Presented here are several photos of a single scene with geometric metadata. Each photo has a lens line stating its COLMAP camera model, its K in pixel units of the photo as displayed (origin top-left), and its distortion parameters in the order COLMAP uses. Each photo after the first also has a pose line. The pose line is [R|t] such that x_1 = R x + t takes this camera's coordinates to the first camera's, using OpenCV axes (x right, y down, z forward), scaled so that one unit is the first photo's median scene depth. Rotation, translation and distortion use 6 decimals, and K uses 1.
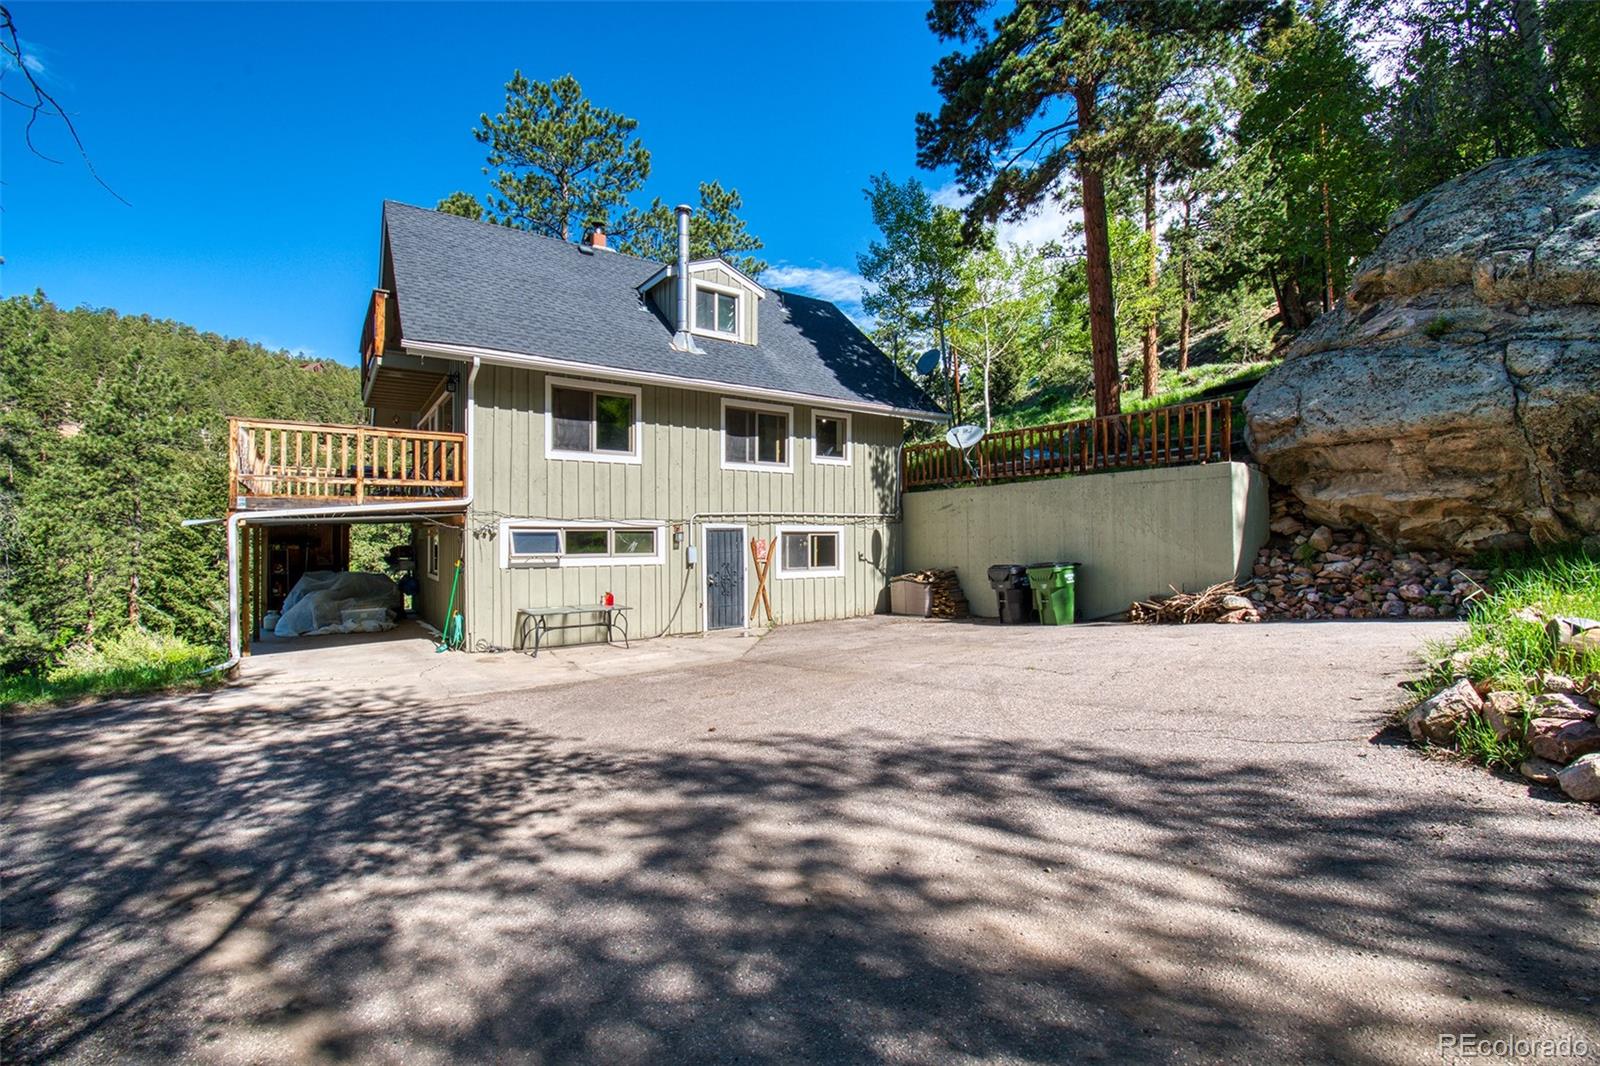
lens RADIAL K [[693.5, 0, 800.0], [0, 693.5, 533.0], [0, 0, 1]] dist [0.052208, -0.025921]
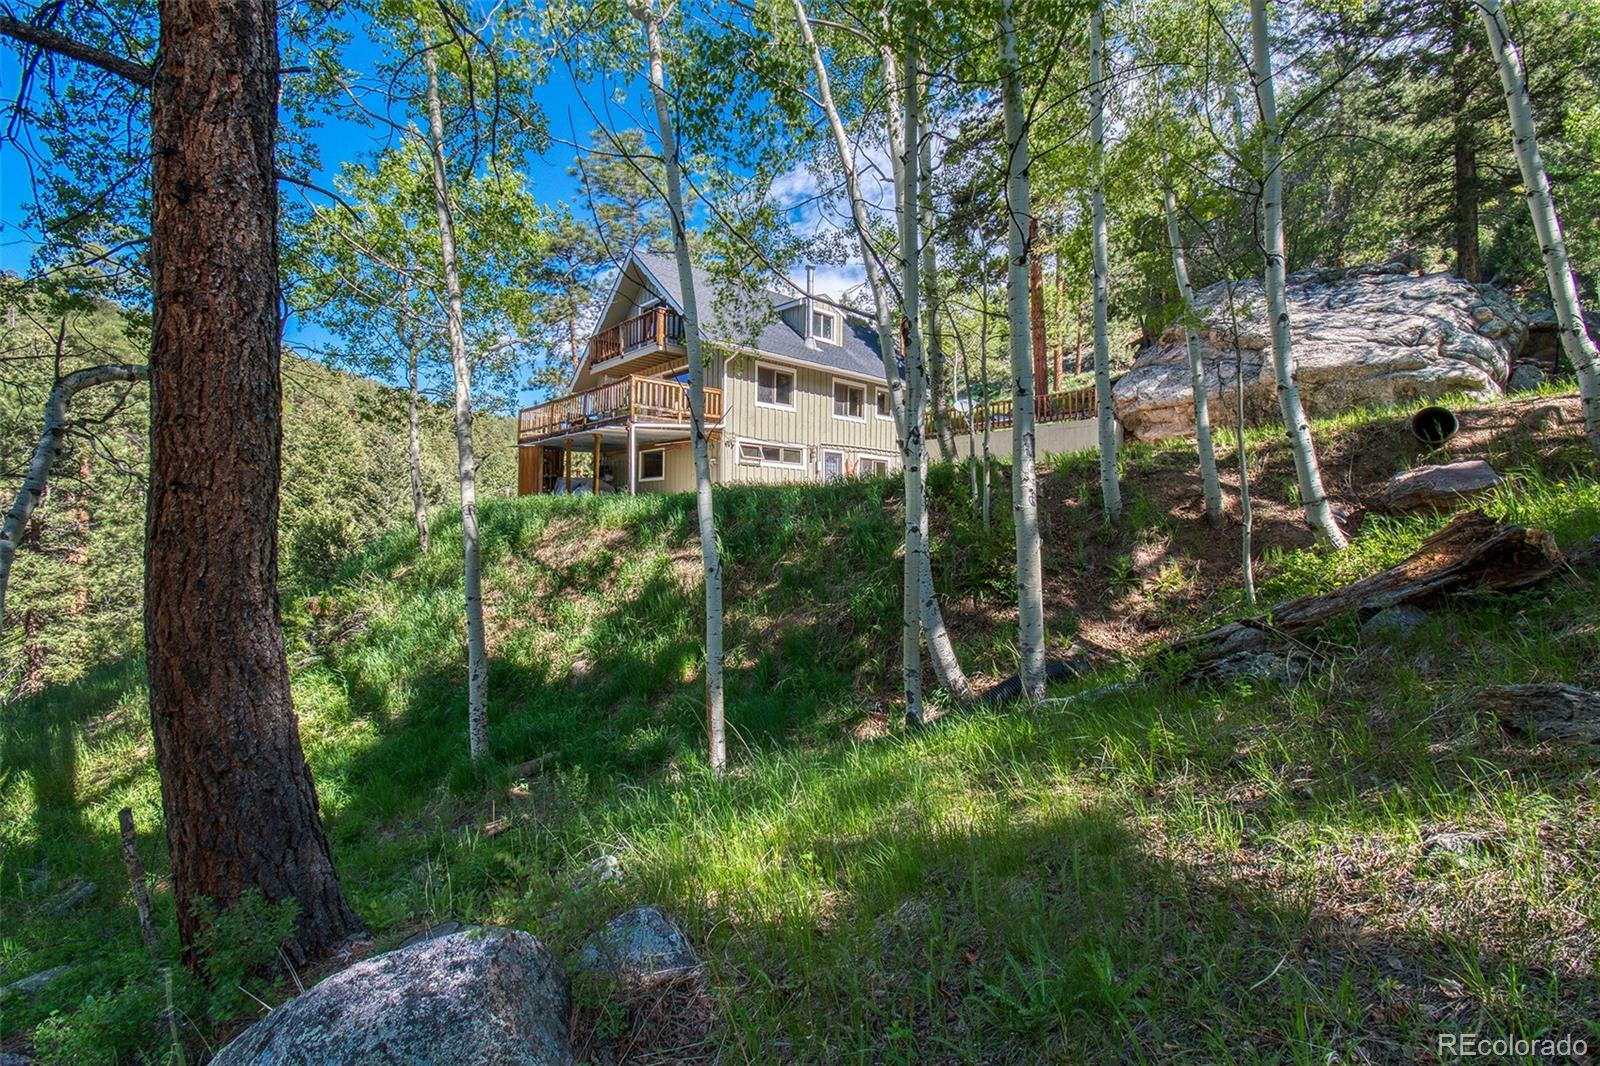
lens RADIAL K [[693.5, 0, 800.0], [0, 693.5, 533.0], [0, 0, 1]] dist [0.052208, -0.025921]
pose [[0.991942, 0.012893, 0.126034, -0.438435], [-0.013856, 0.999881, 0.006769, 0.196816], [-0.125932, -0.008461, 0.992003, -0.764331]]
